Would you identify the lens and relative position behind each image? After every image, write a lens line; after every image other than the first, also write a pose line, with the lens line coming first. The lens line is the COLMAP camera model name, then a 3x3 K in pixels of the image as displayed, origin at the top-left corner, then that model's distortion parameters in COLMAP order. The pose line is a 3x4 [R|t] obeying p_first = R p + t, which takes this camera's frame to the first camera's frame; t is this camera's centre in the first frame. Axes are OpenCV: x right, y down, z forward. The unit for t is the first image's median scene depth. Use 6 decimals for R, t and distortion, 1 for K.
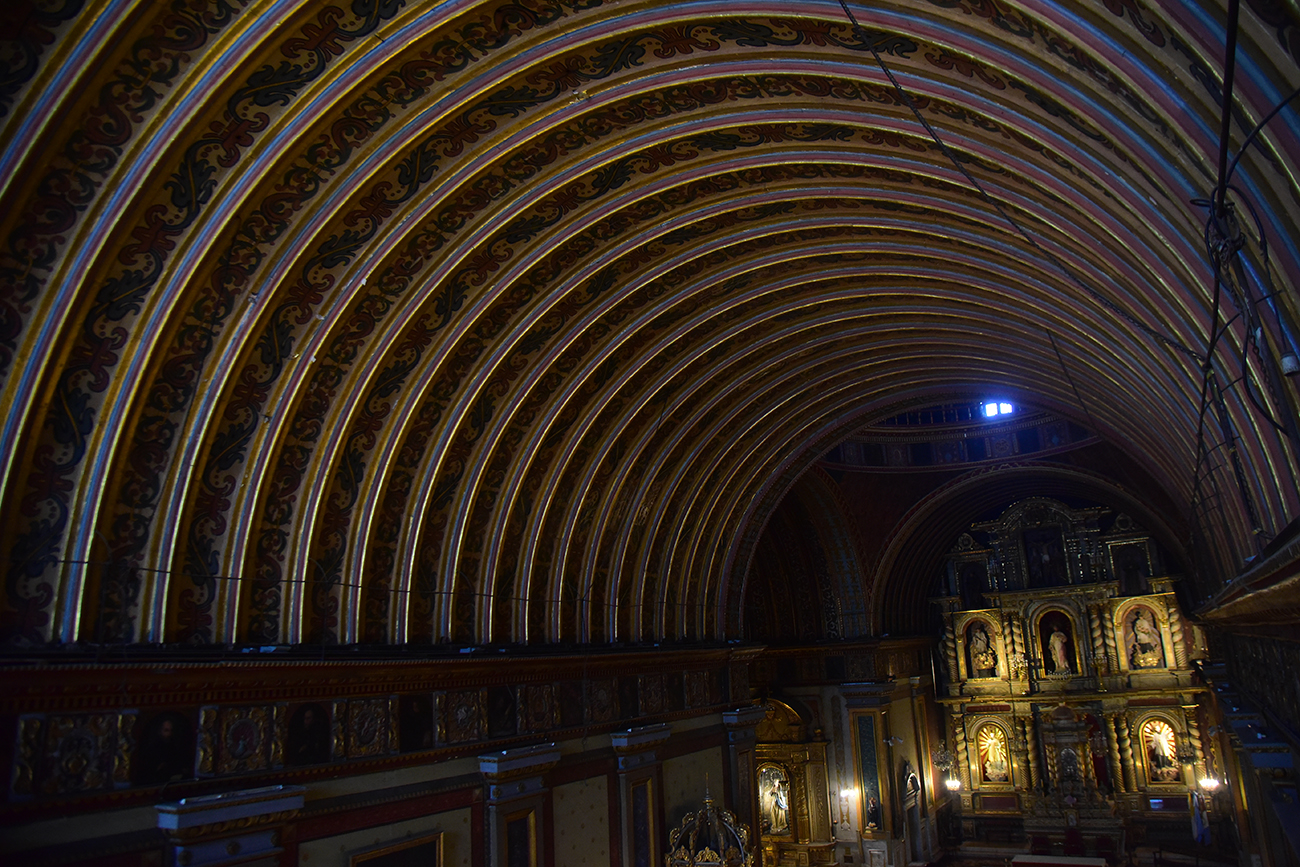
lens RADIAL K [[895.5, 0, 664.3], [0, 895.5, 423.5], [0, 0, 1]] dist [-0.116616, 0.066999]
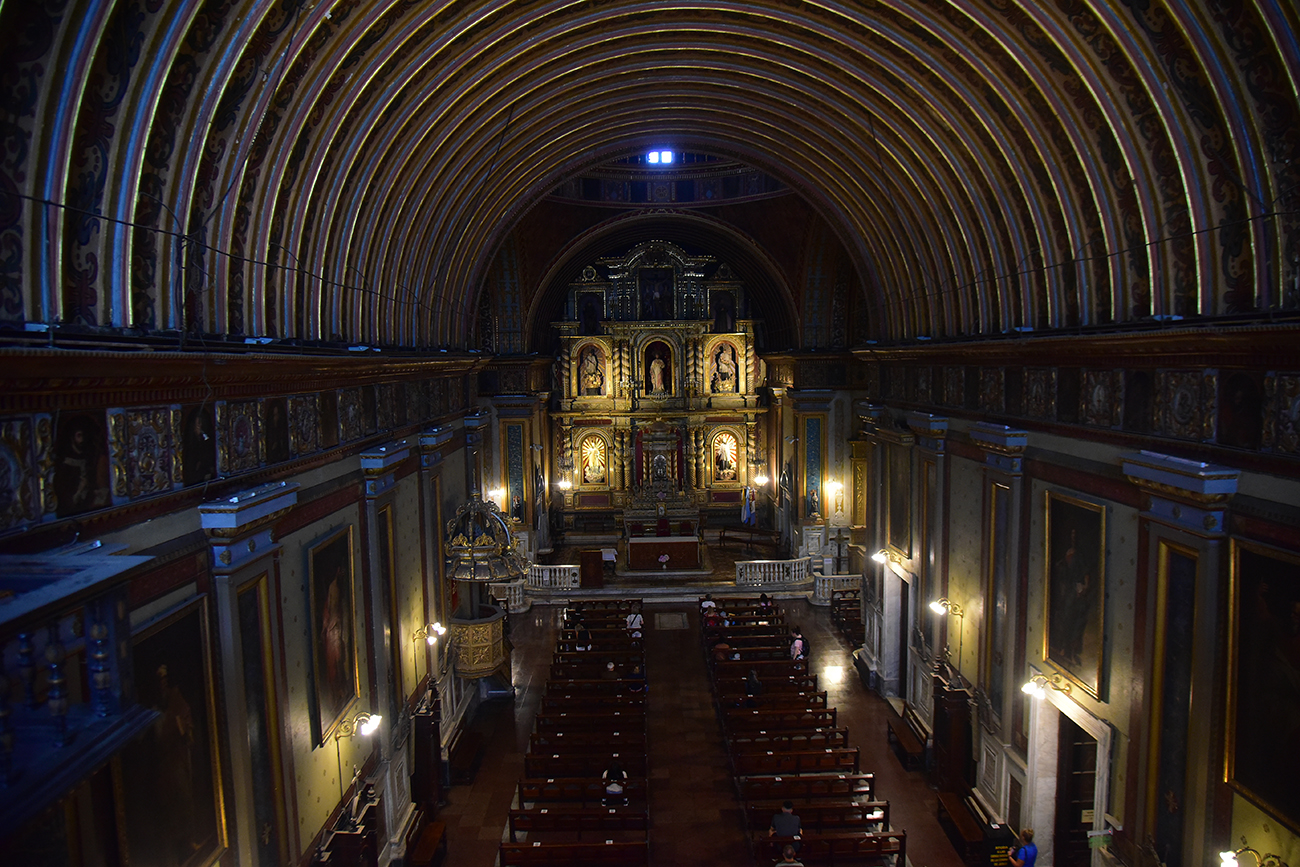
lens RADIAL K [[895.5, 0, 664.3], [0, 895.5, 423.5], [0, 0, 1]] dist [-0.116616, 0.066999]
pose [[0.848915, -0.000839, 0.528529, -0.179380], [-0.159970, 0.952686, 0.258454, 0.011622], [-0.503739, -0.303954, 0.808615, 0.006565]]
